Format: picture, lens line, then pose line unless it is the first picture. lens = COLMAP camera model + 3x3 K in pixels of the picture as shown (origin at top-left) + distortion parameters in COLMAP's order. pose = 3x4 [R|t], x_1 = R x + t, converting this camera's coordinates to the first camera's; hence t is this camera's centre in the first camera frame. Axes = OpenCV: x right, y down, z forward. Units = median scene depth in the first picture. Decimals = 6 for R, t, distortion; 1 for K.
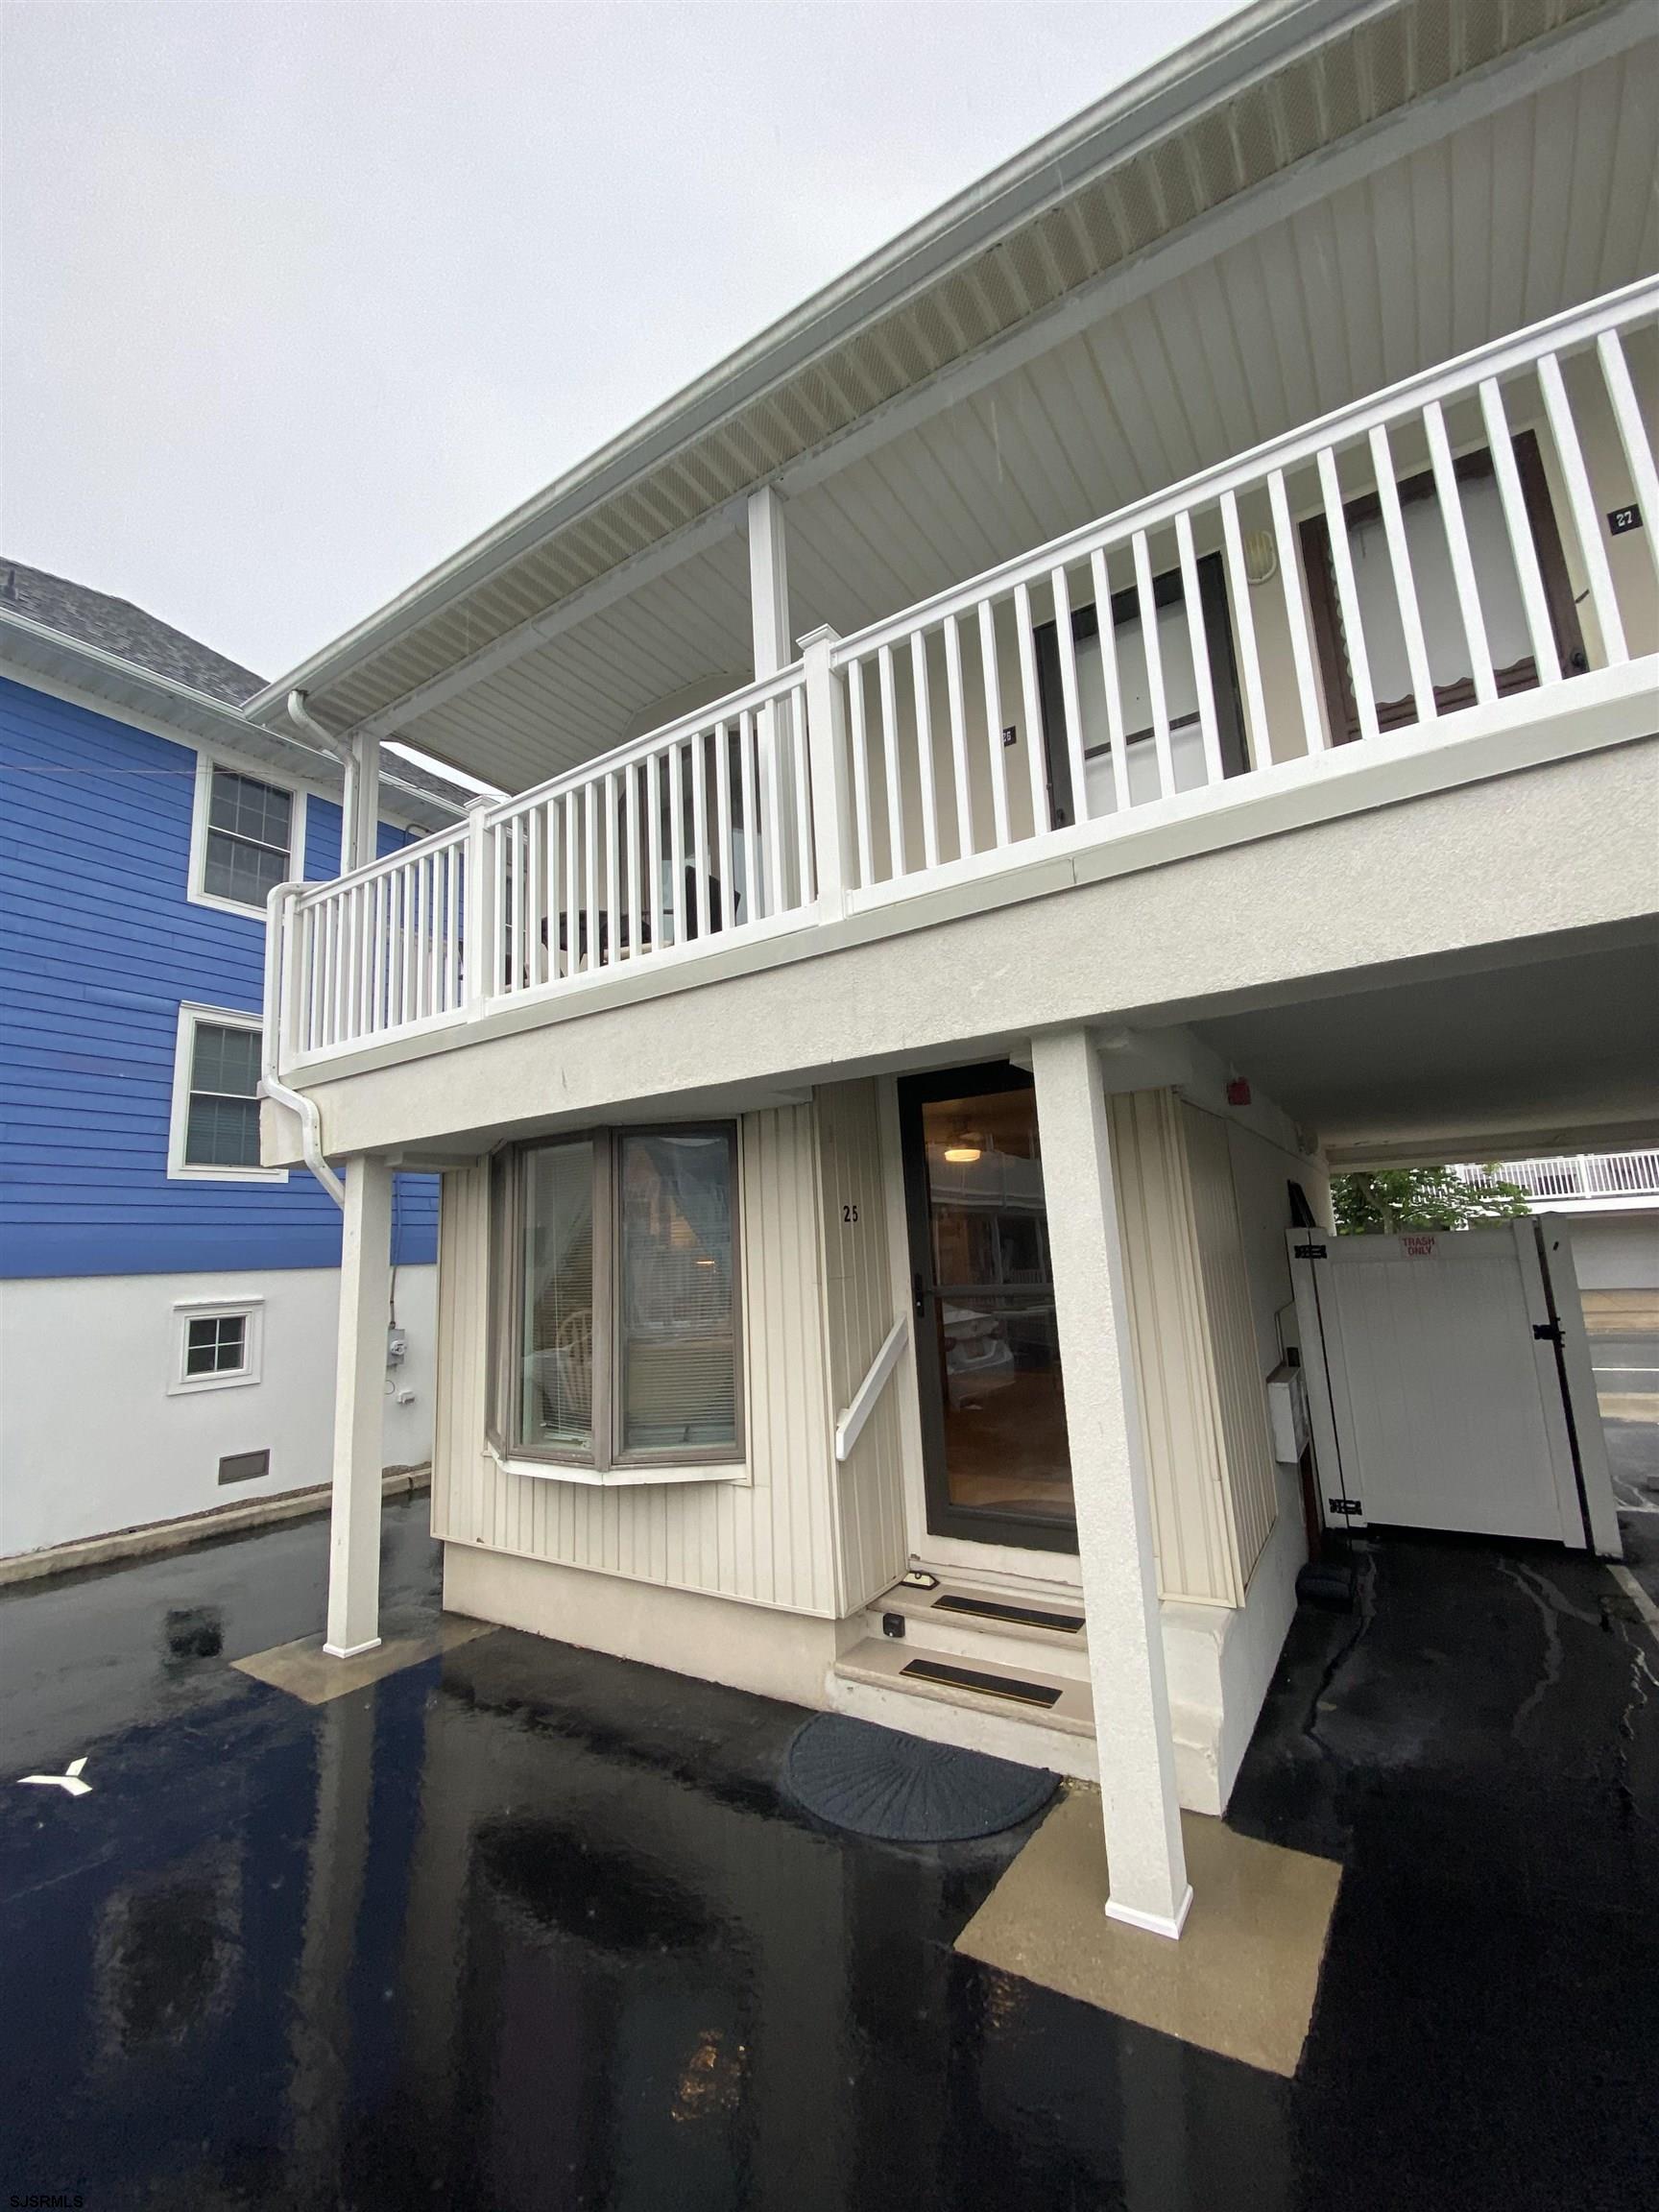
lens RADIAL K [[893.8, 0, 877.4], [0, 893.8, 1105.0], [0, 0, 1]] dist [0.013356, -0.017621]
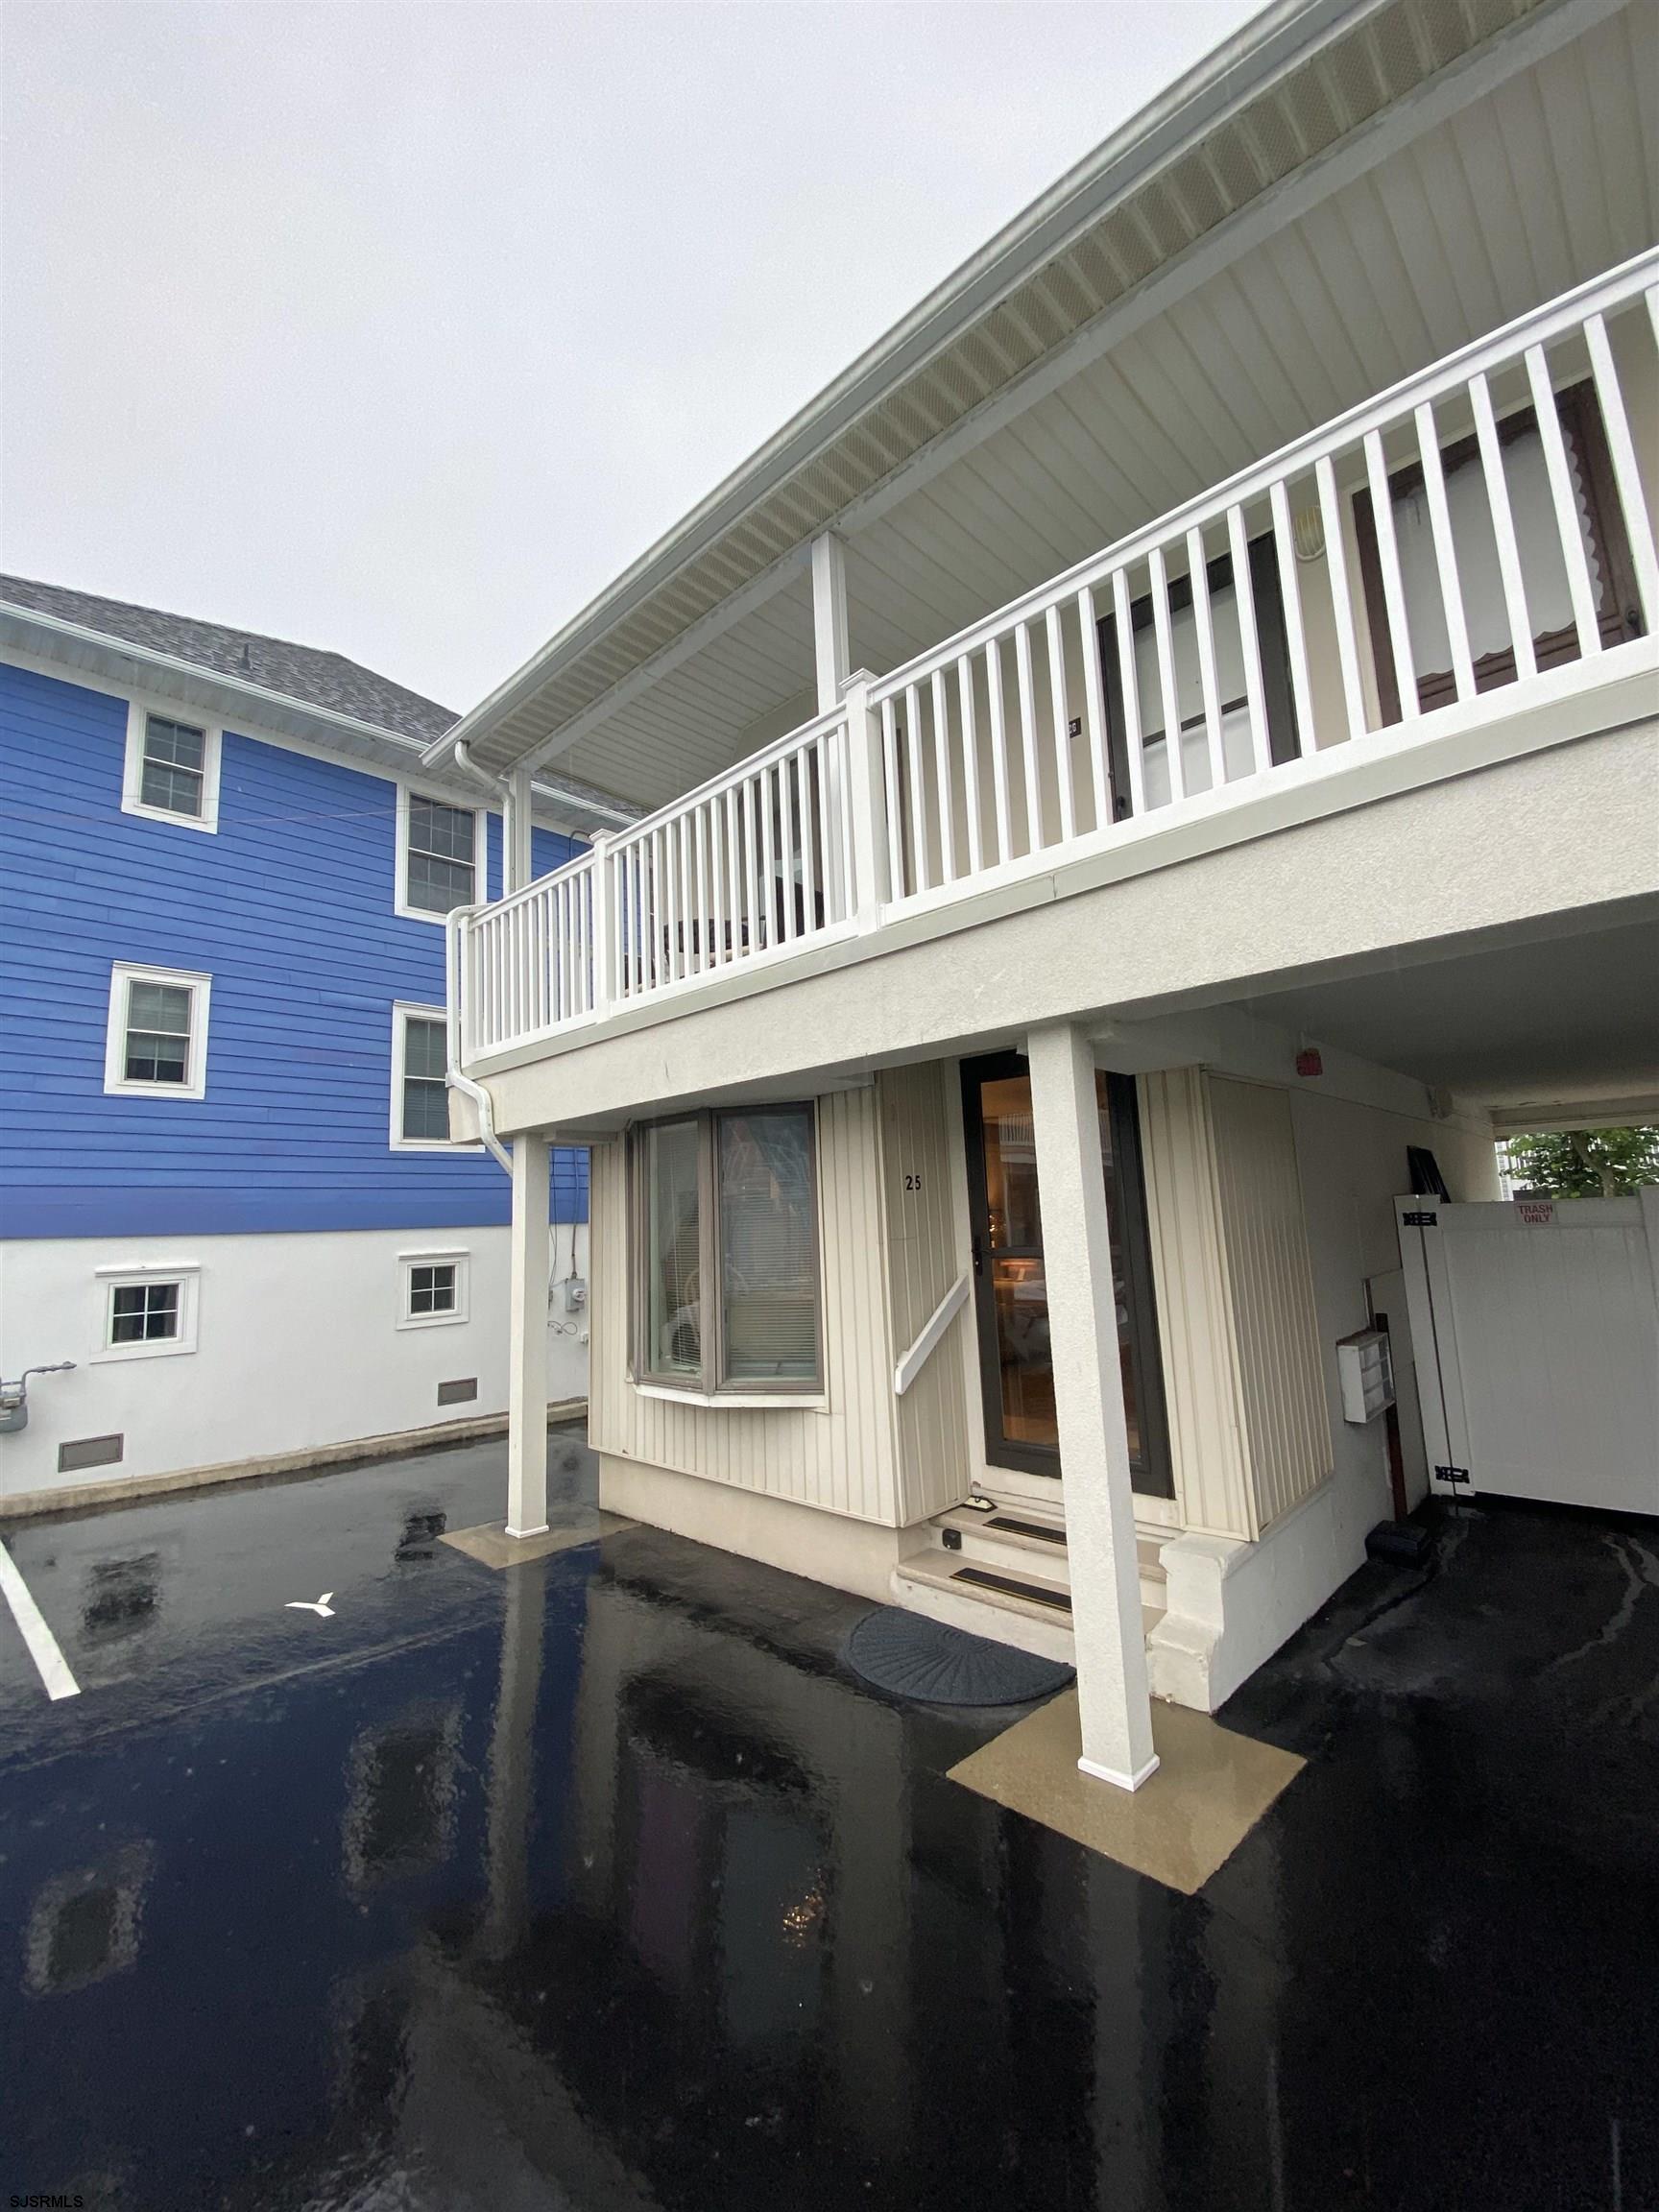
lens RADIAL K [[893.8, 0, 877.4], [0, 893.8, 1105.0], [0, 0, 1]] dist [0.013356, -0.017621]
pose [[0.983461, -0.014941, -0.180502, 0.128500], [0.022306, 0.998996, 0.038840, -0.020756], [0.179740, -0.042224, 0.982807, -0.113166]]
